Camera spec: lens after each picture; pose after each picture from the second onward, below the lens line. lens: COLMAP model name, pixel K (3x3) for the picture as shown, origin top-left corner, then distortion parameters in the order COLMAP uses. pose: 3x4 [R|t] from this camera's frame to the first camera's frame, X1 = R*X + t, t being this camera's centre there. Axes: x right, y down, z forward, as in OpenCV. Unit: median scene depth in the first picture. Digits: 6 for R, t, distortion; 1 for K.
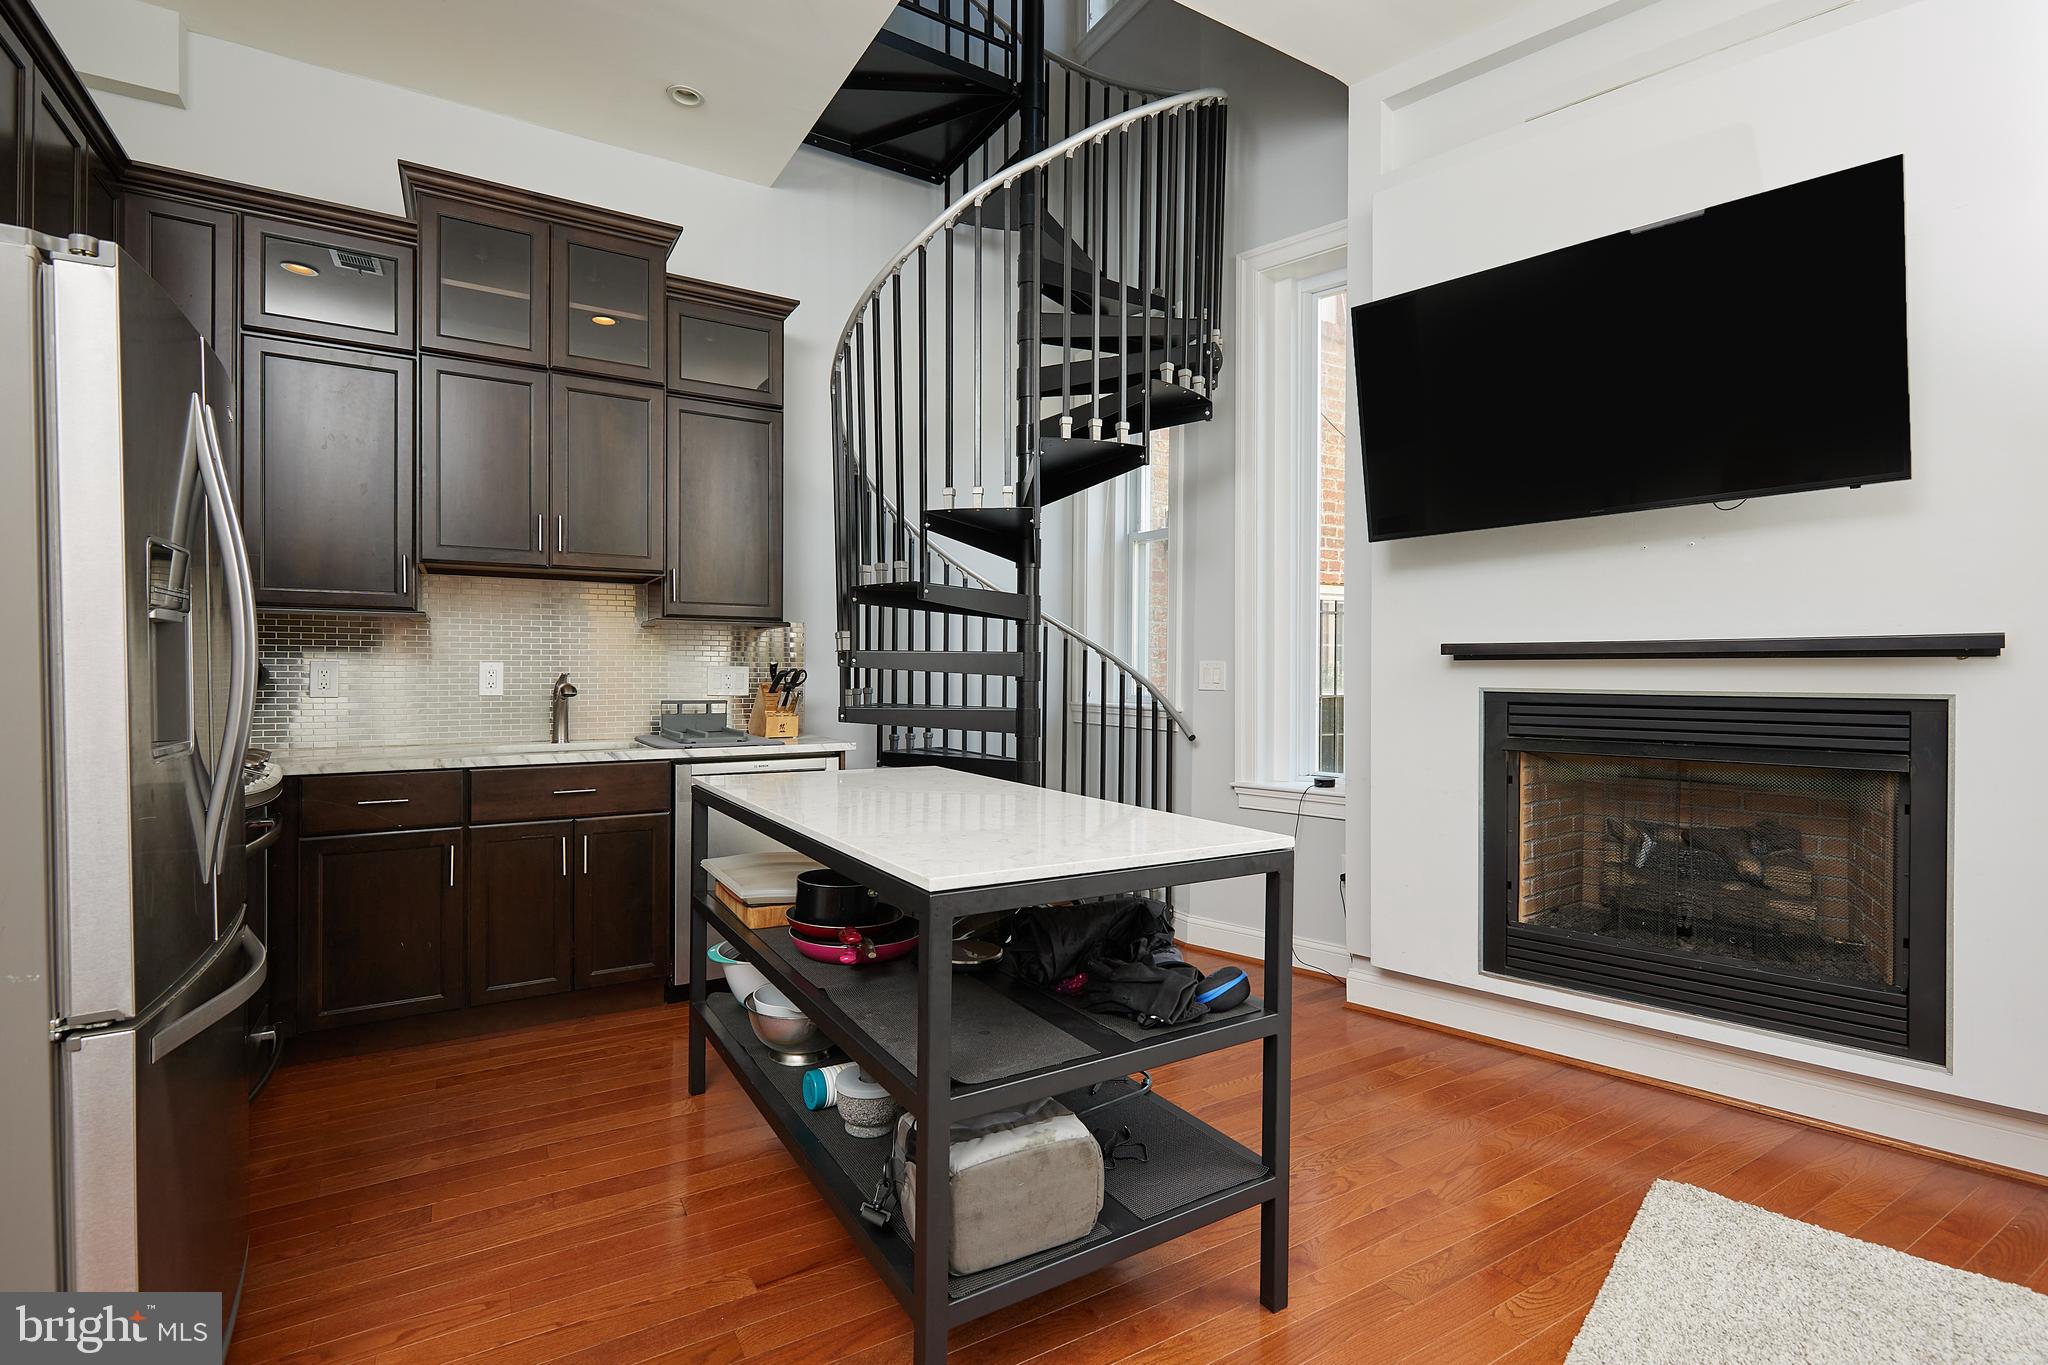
lens RADIAL K [[930.7, 0, 1024.0], [0, 930.7, 682.5], [0, 0, 1]] dist [0.020511, -0.000025]
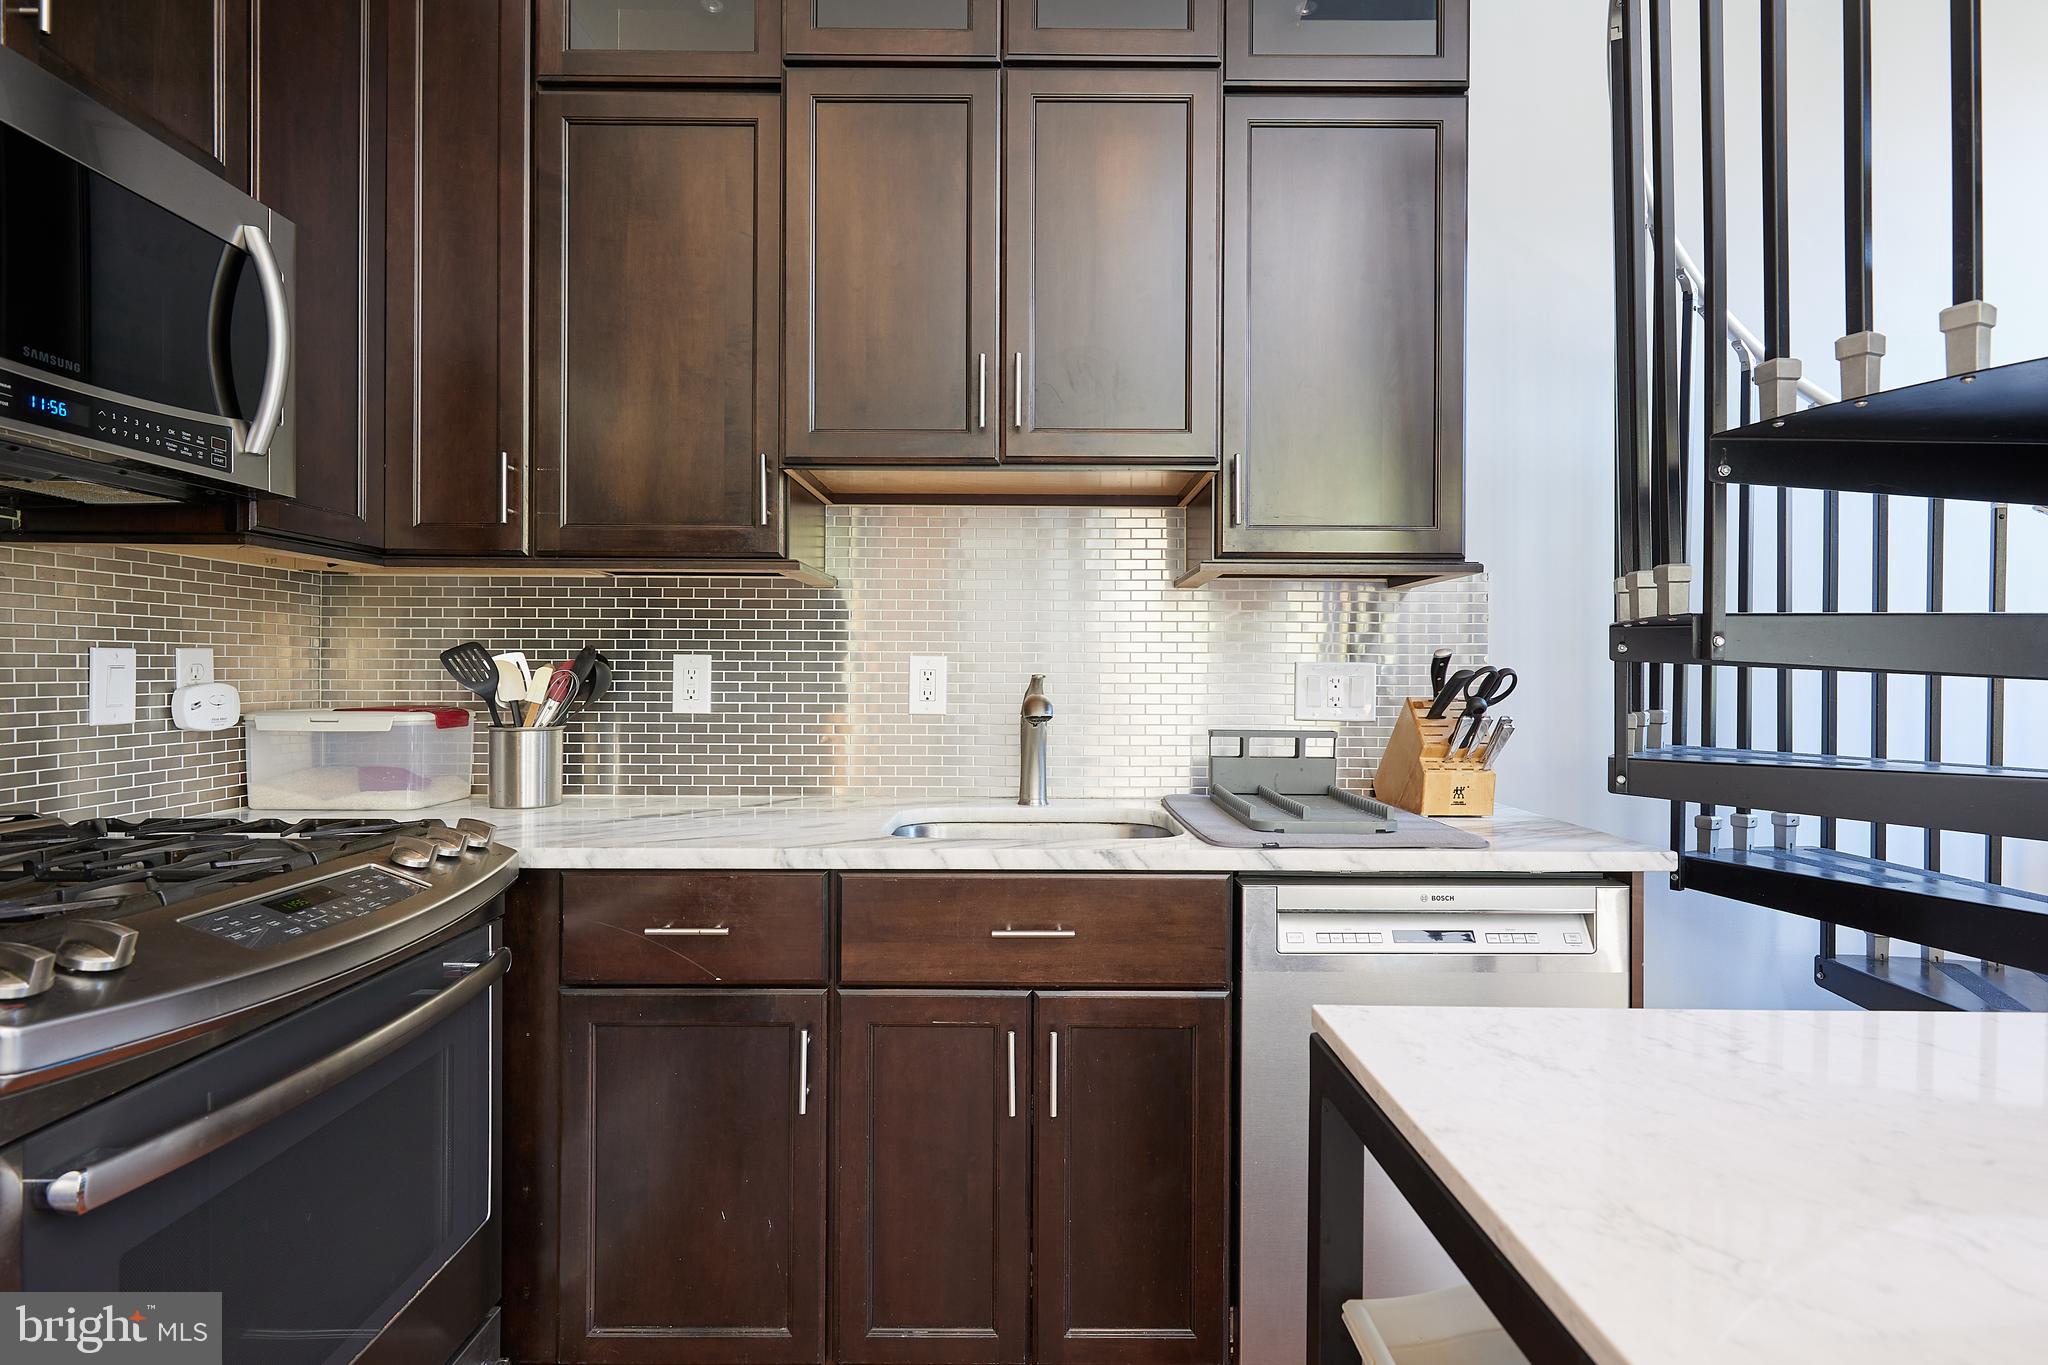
lens RADIAL K [[1065.7, 0, 1024.0], [0, 1065.7, 682.5], [0, 0, 1]] dist [-0.056844, -0.000049]
pose [[0.860232, 0.004554, -0.509882, -0.189307], [-0.007974, 0.999958, -0.004522, -0.002923], [0.509840, 0.007956, 0.860233, 0.472627]]
